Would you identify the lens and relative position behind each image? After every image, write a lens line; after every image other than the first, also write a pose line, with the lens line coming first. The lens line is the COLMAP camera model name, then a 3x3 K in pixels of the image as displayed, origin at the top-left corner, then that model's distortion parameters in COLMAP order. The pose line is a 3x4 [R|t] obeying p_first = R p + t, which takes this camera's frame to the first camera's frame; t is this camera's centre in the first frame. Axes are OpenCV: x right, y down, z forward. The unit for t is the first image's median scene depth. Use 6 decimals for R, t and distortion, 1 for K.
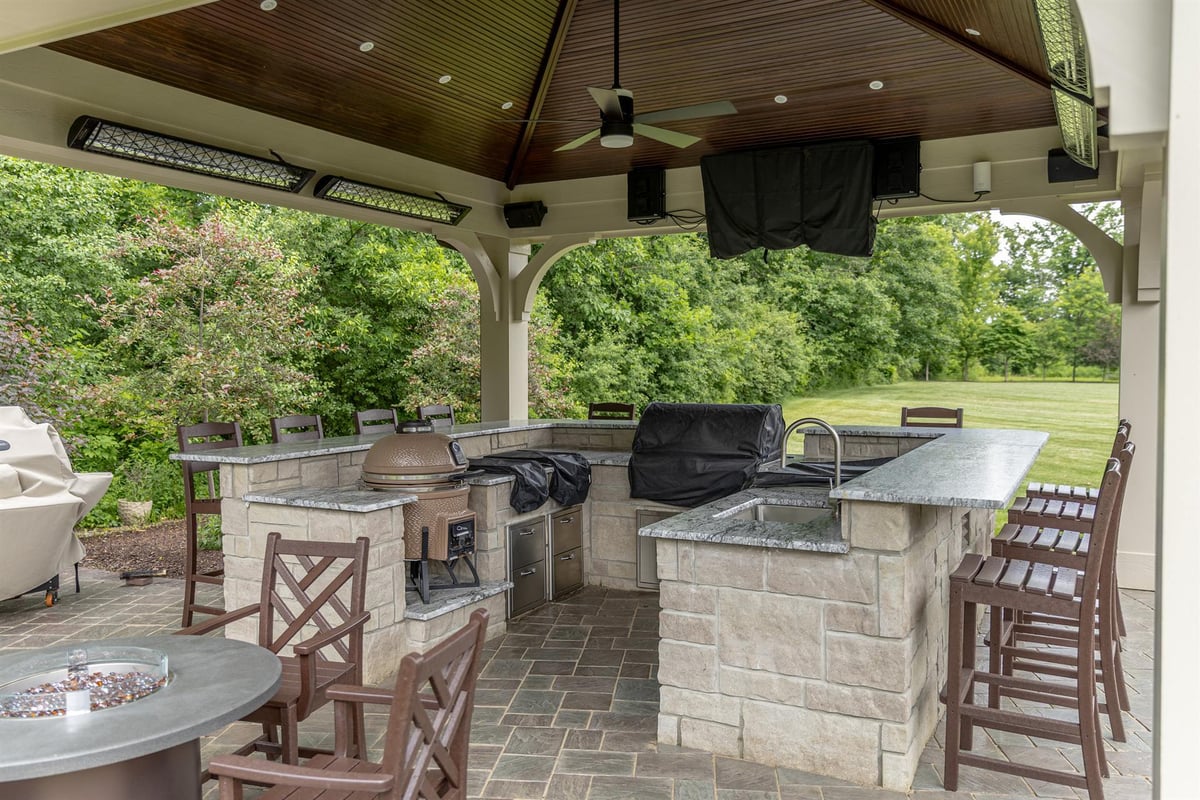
lens RADIAL K [[970.5, 0, 600.0], [0, 970.5, 400.0], [0, 0, 1]] dist [0.010156, -0.002387]
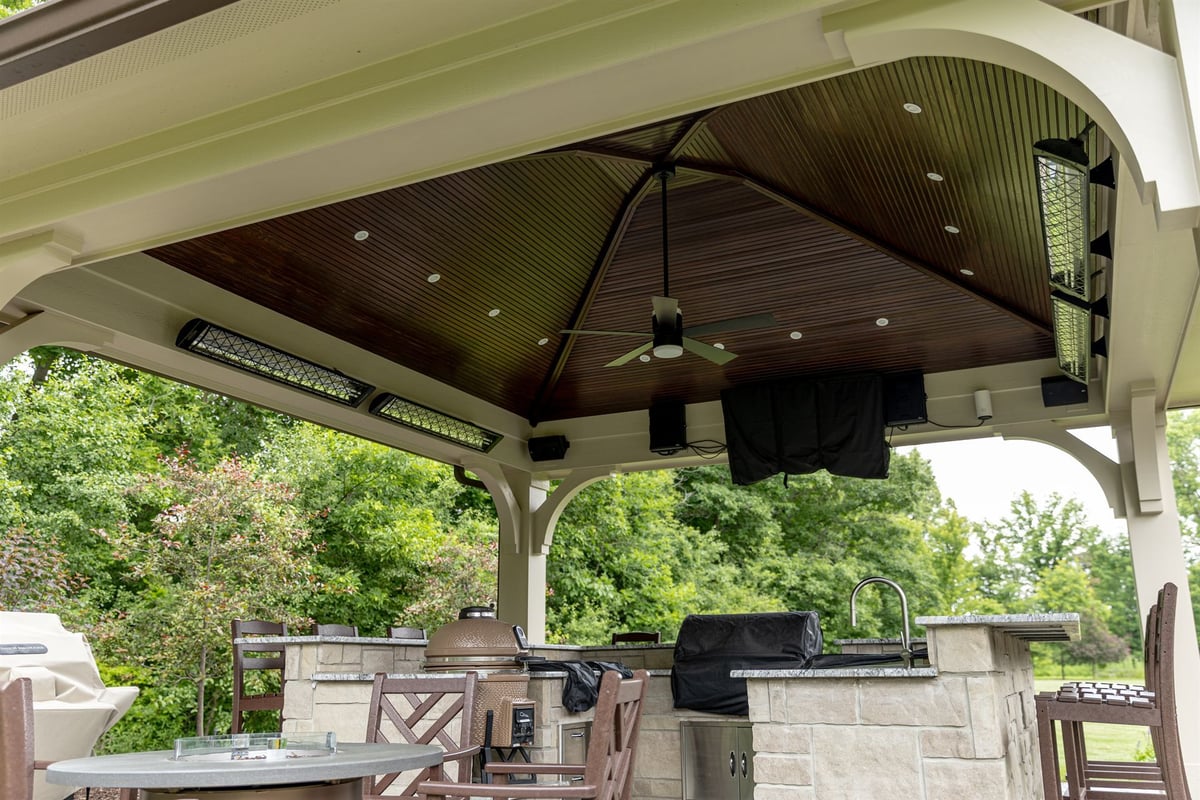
lens RADIAL K [[1022.2, 0, 600.0], [0, 1022.2, 400.0], [0, 0, 1]] dist [-0.007637, 0.001521]
pose [[0.998940, 0.007995, 0.045334, -0.063586], [0.005912, 0.954371, -0.298566, 0.075983], [-0.045653, 0.298518, 0.953312, -0.053155]]
